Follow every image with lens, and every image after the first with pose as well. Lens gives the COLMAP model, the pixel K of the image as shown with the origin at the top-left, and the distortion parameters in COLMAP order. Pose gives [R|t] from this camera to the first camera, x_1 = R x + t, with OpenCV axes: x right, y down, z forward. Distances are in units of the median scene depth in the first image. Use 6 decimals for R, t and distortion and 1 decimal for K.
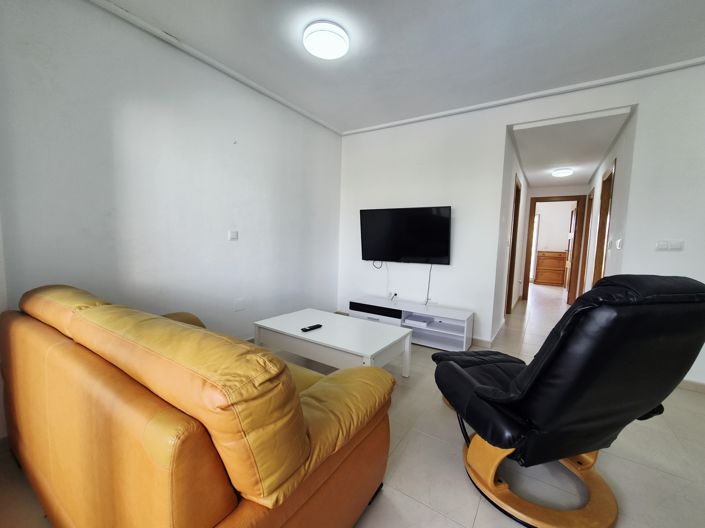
lens RADIAL K [[290.7, 0, 352.3], [0, 290.7, 262.7], [0, 0, 1]] dist [-0.001969, 0.003405]
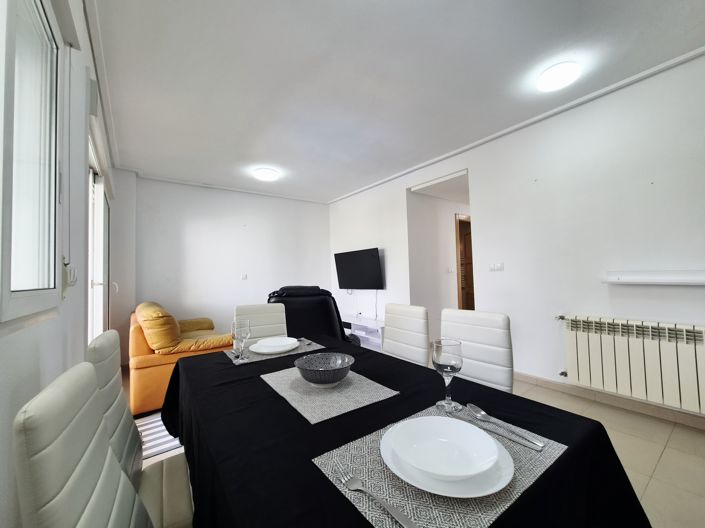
lens RADIAL K [[290.7, 0, 355.5], [0, 290.7, 264.8], [0, 0, 1]] dist [-0.001969, 0.003405]
pose [[0.933401, -0.069415, -0.352058, 0.771951], [0.027613, 0.992096, -0.122402, 0.061855], [0.357772, 0.104529, 0.927940, -0.361320]]
